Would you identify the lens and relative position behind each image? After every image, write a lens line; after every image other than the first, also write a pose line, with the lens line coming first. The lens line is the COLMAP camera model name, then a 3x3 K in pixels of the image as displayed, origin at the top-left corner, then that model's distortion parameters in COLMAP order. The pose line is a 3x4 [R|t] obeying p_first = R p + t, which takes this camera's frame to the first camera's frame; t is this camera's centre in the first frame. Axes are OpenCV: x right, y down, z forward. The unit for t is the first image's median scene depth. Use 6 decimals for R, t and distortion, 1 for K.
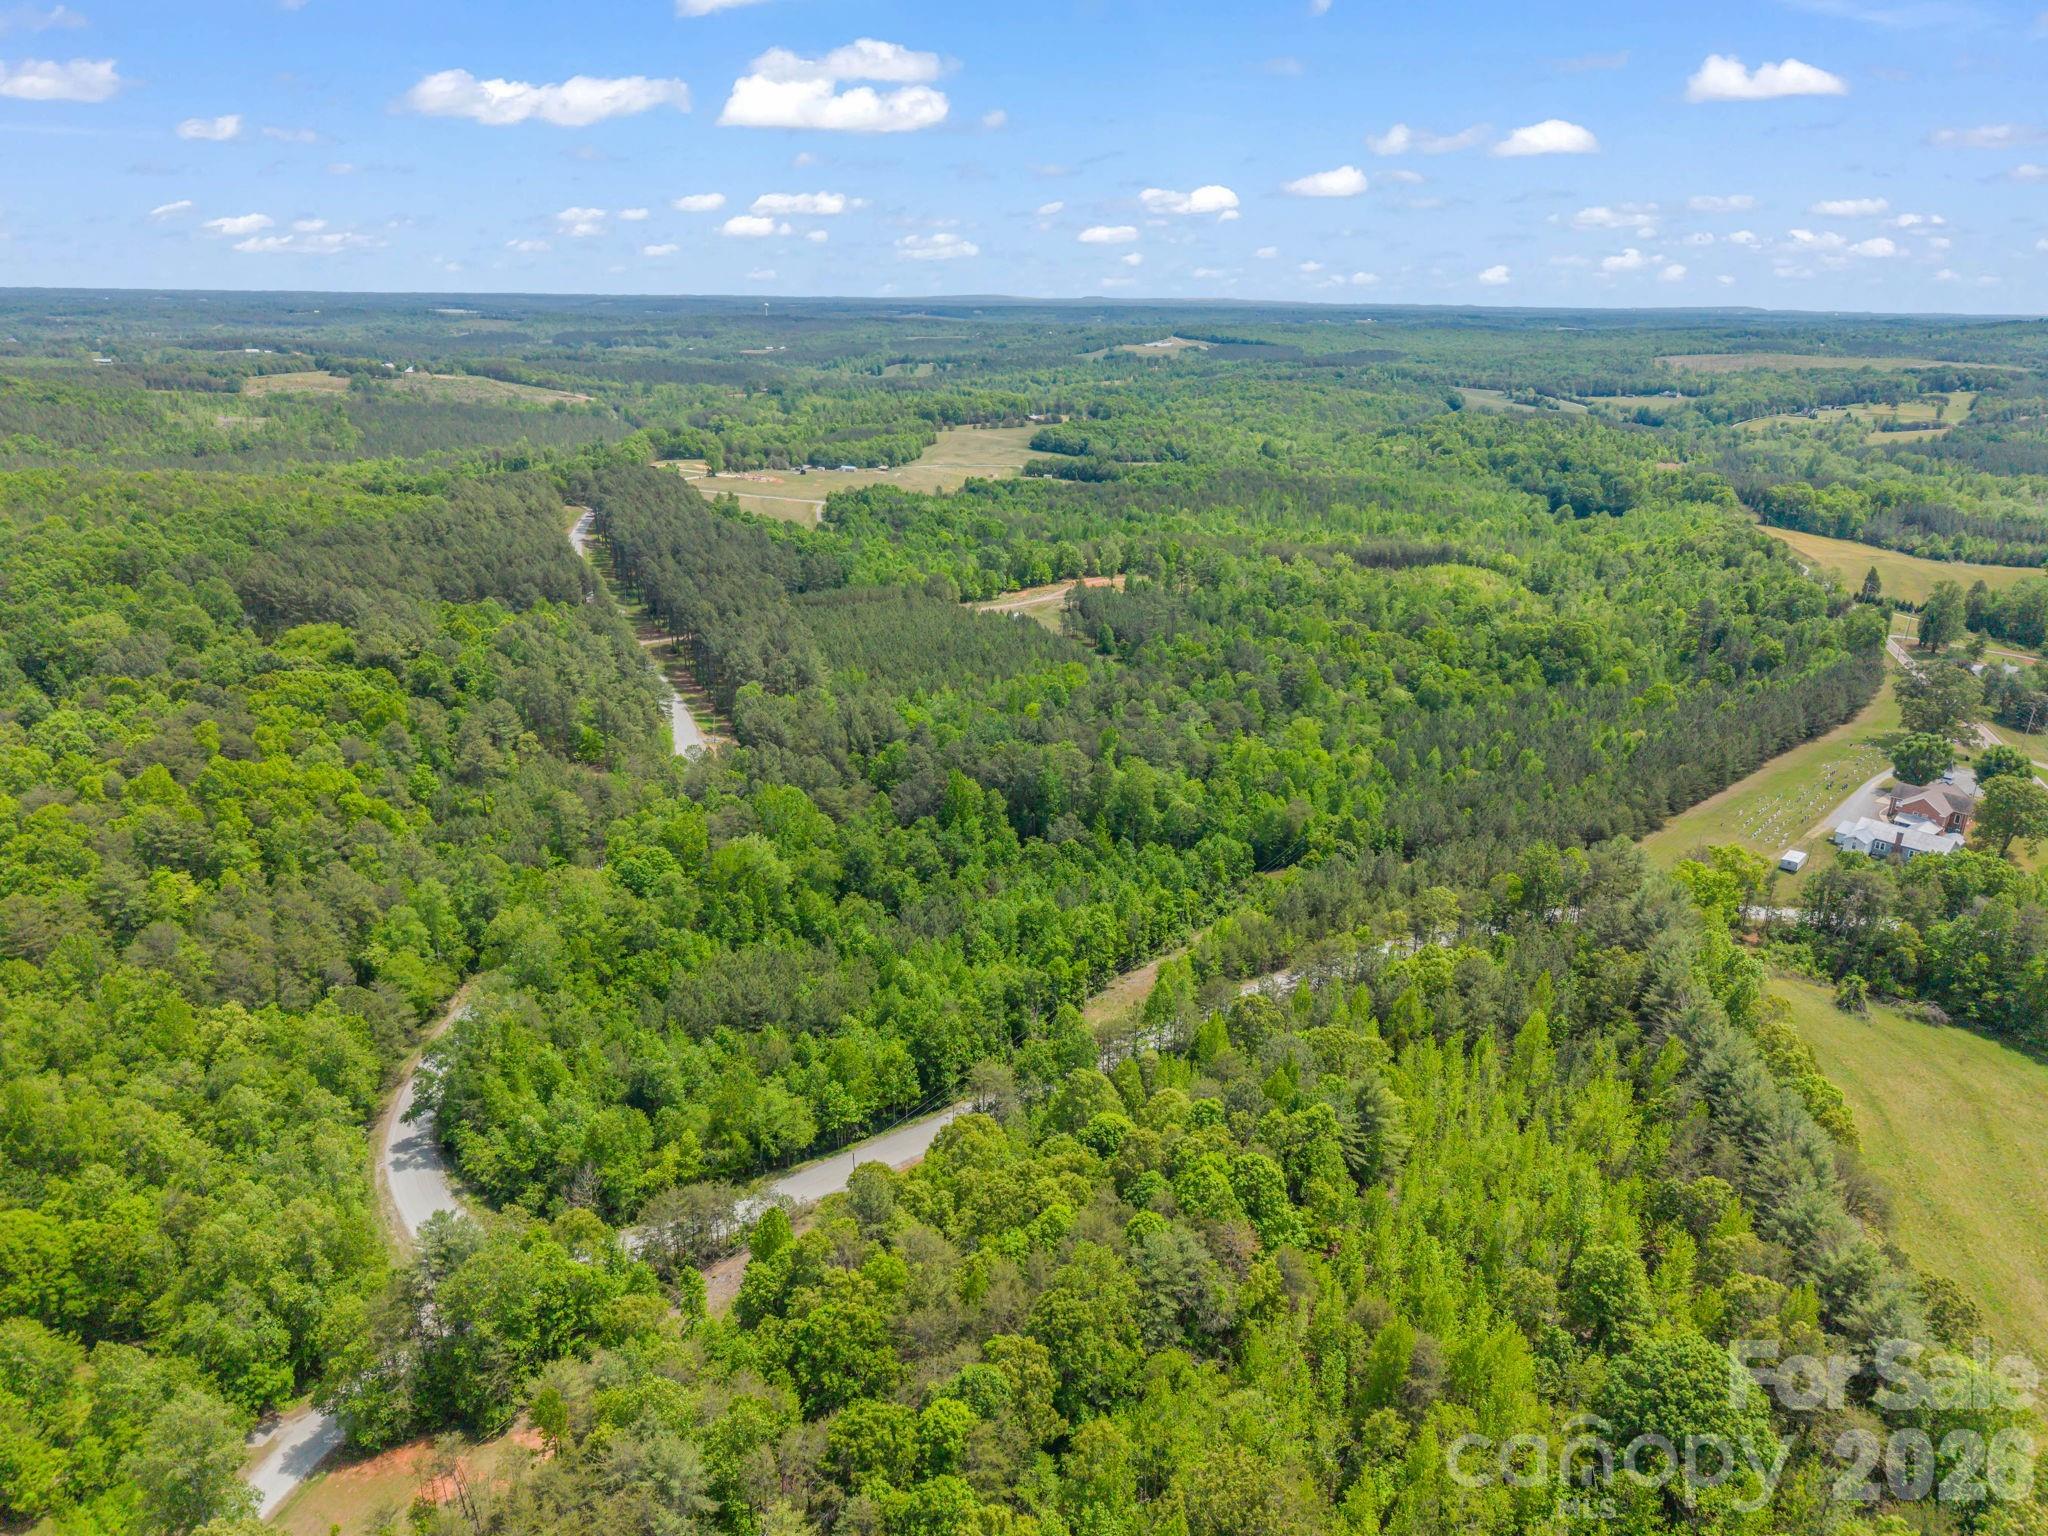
lens RADIAL K [[1643.1, 0, 1025.2], [0, 1643.1, 768.5], [0, 0, 1]] dist [0.017886, -0.016456]
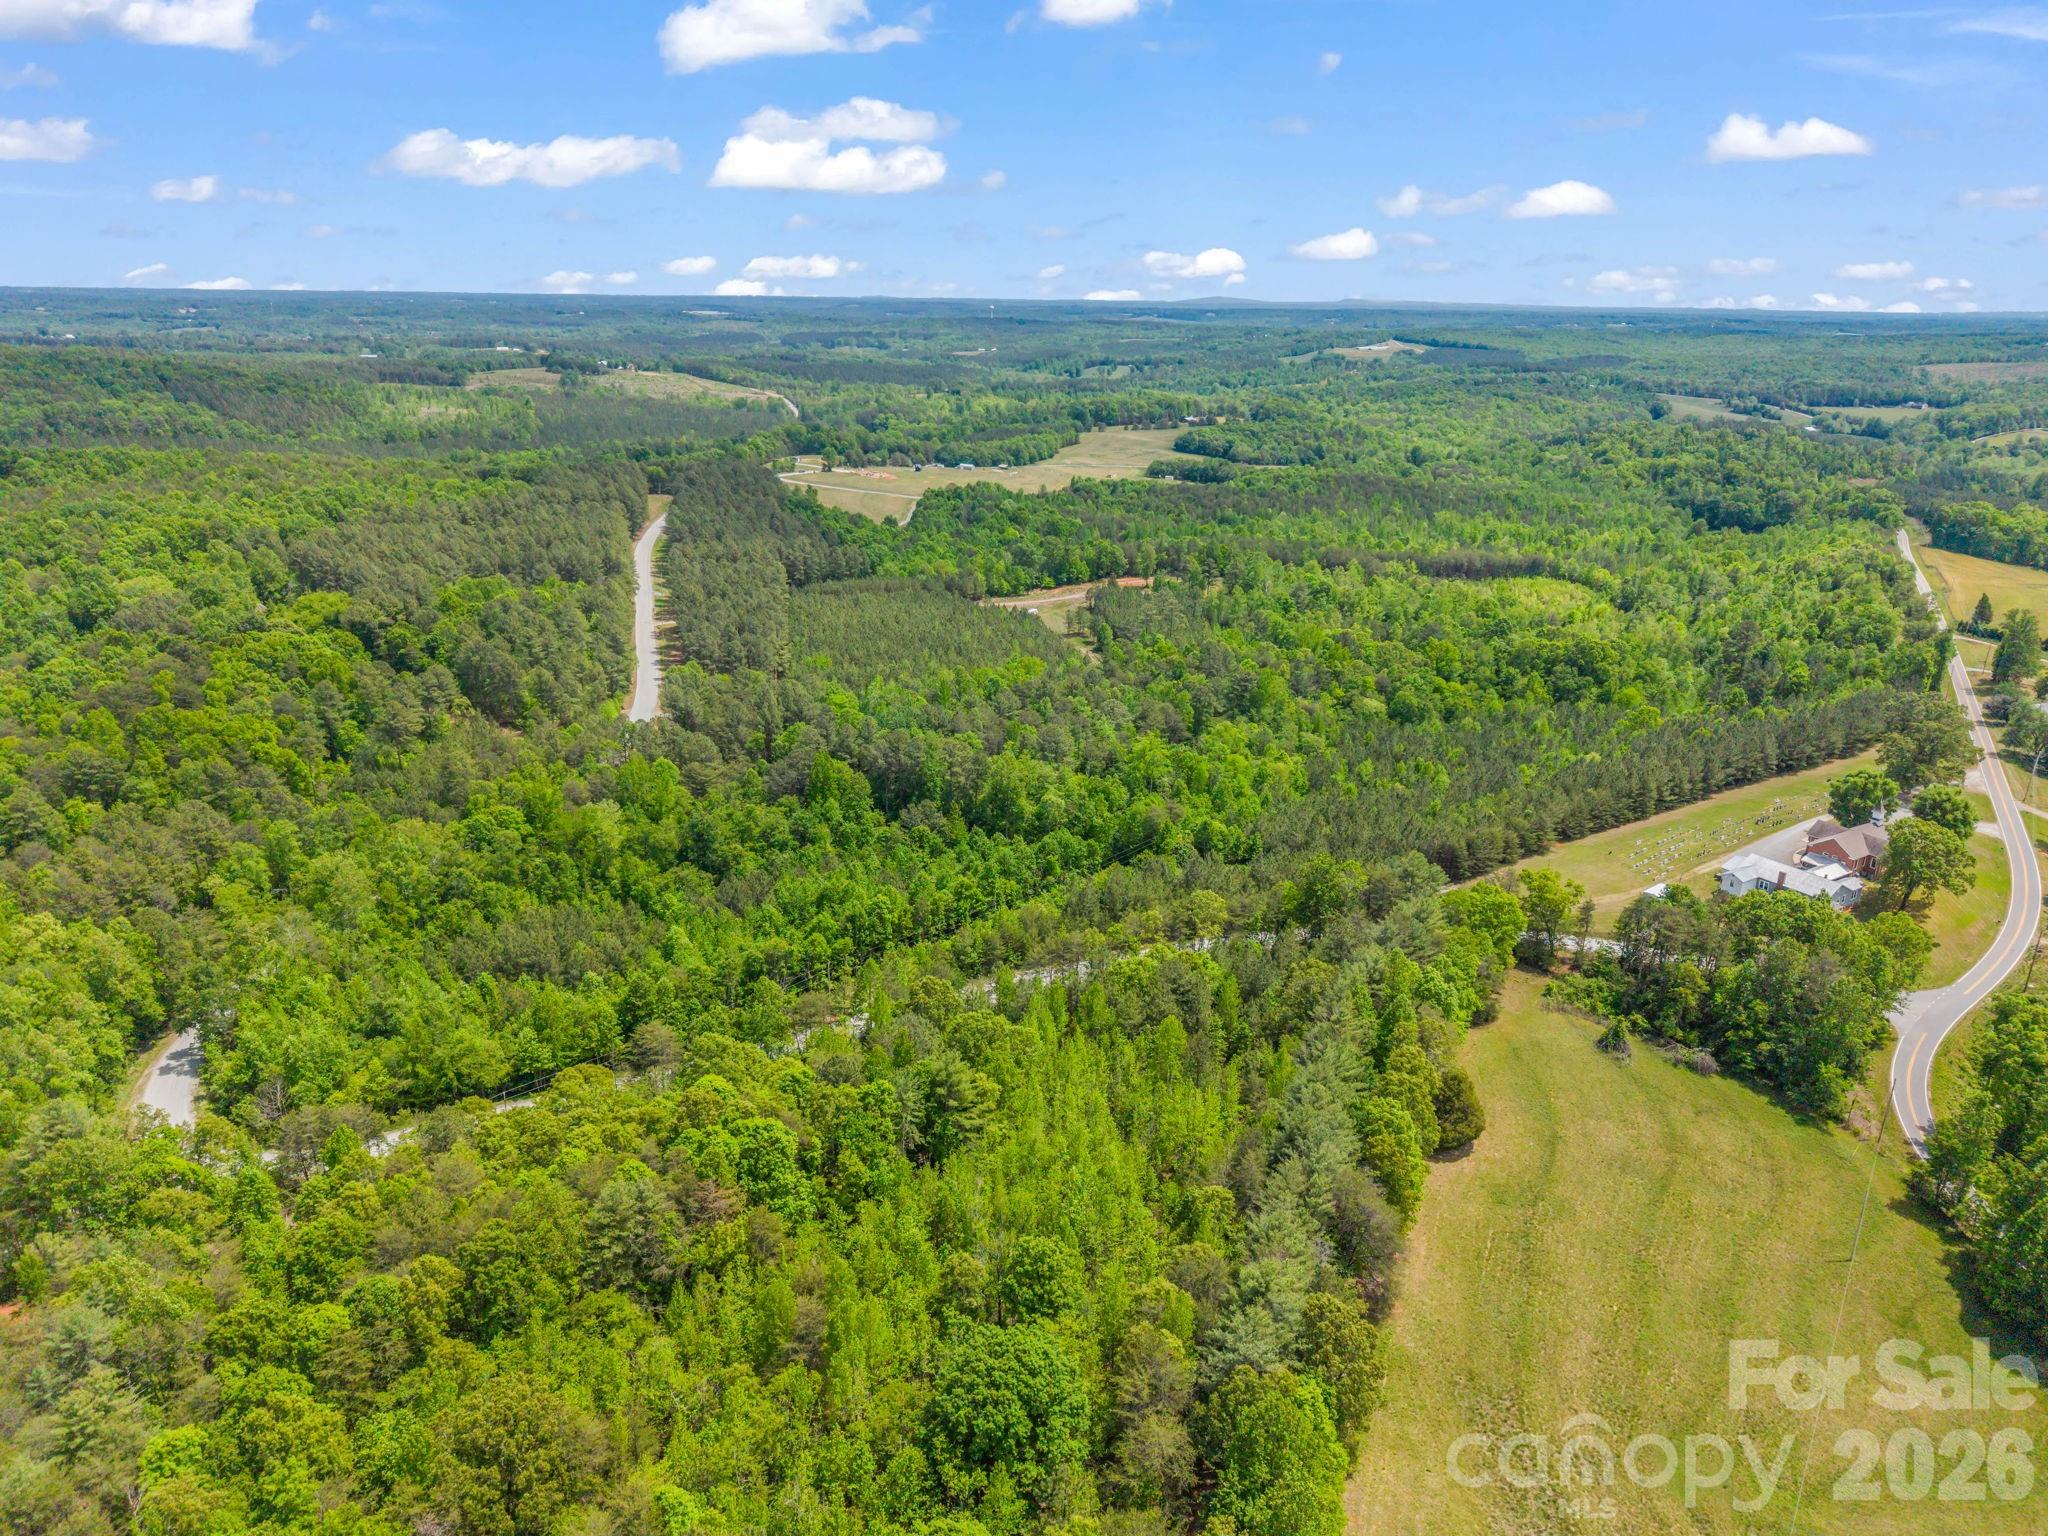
lens RADIAL K [[1643.1, 0, 1022.9], [0, 1643.1, 767.9], [0, 0, 1]] dist [0.017886, -0.016456]
pose [[0.980703, 0.054590, -0.187729, 0.131674], [-0.055096, 0.998478, 0.002525, 0.000590], [0.187581, 0.007867, 0.982218, 0.003733]]
